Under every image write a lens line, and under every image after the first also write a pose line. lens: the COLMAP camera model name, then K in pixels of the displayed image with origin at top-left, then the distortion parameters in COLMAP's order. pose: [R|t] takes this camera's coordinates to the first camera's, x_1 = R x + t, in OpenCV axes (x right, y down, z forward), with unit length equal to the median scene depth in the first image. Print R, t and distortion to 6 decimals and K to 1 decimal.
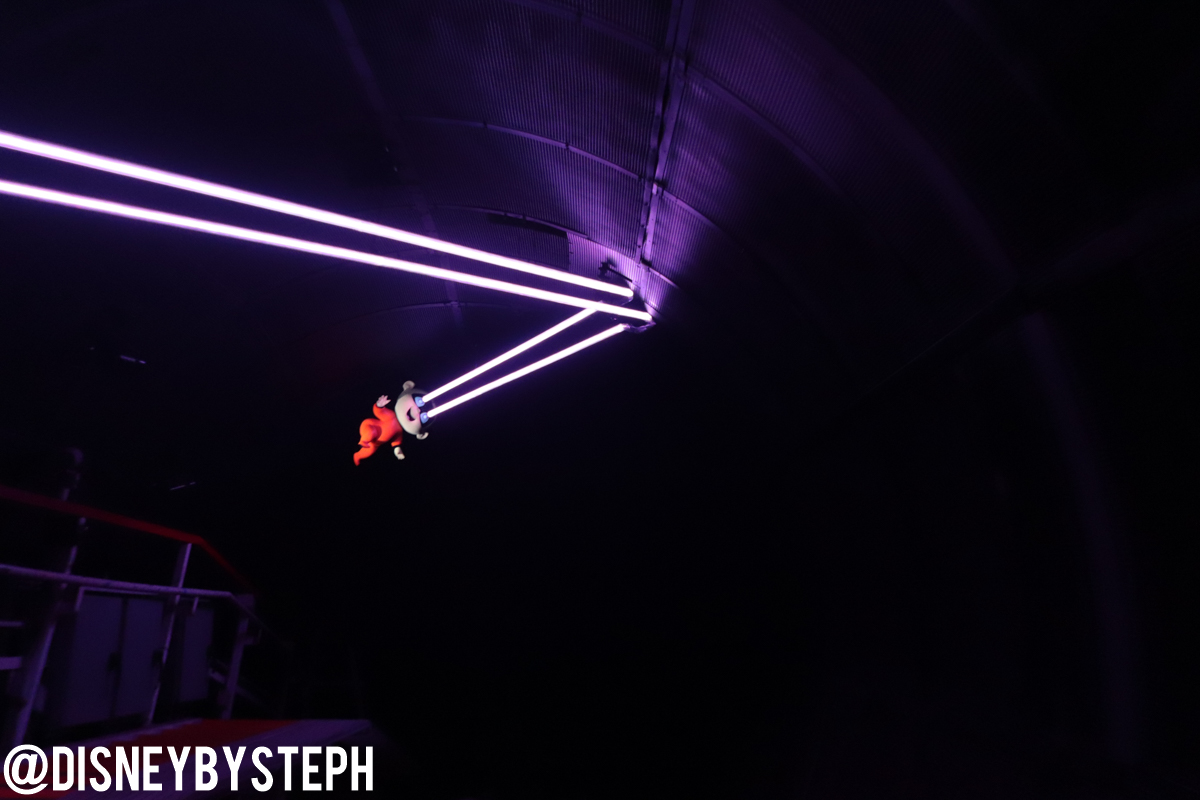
lens RADIAL K [[1415.2, 0, 600.3], [0, 1415.2, 403.3], [0, 0, 1]] dist [0.004193, 0.012947]
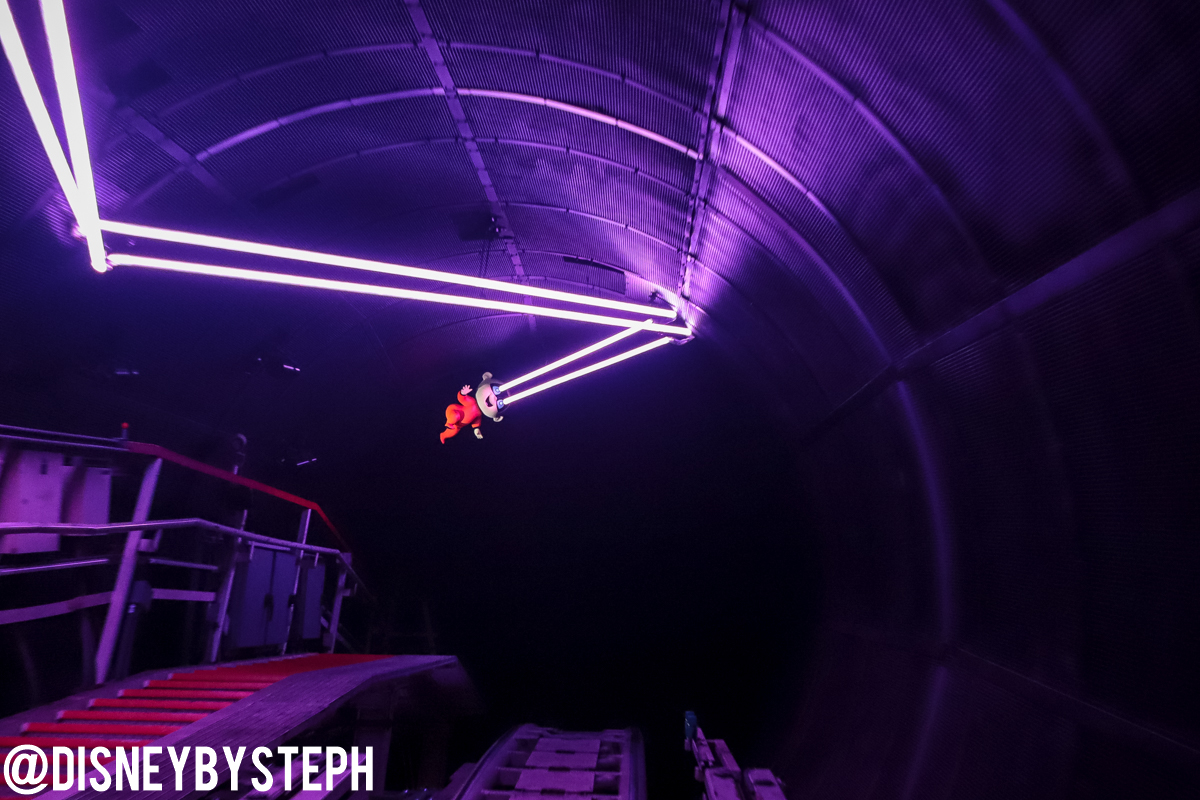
lens RADIAL K [[1415.2, 0, 600.3], [0, 1415.2, 403.3], [0, 0, 1]] dist [0.004193, 0.012947]
pose [[0.999332, 0.005835, -0.036067, 0.001460], [-0.005040, 0.999743, 0.022109, -0.025344], [0.036187, -0.021913, 0.999105, -0.260313]]
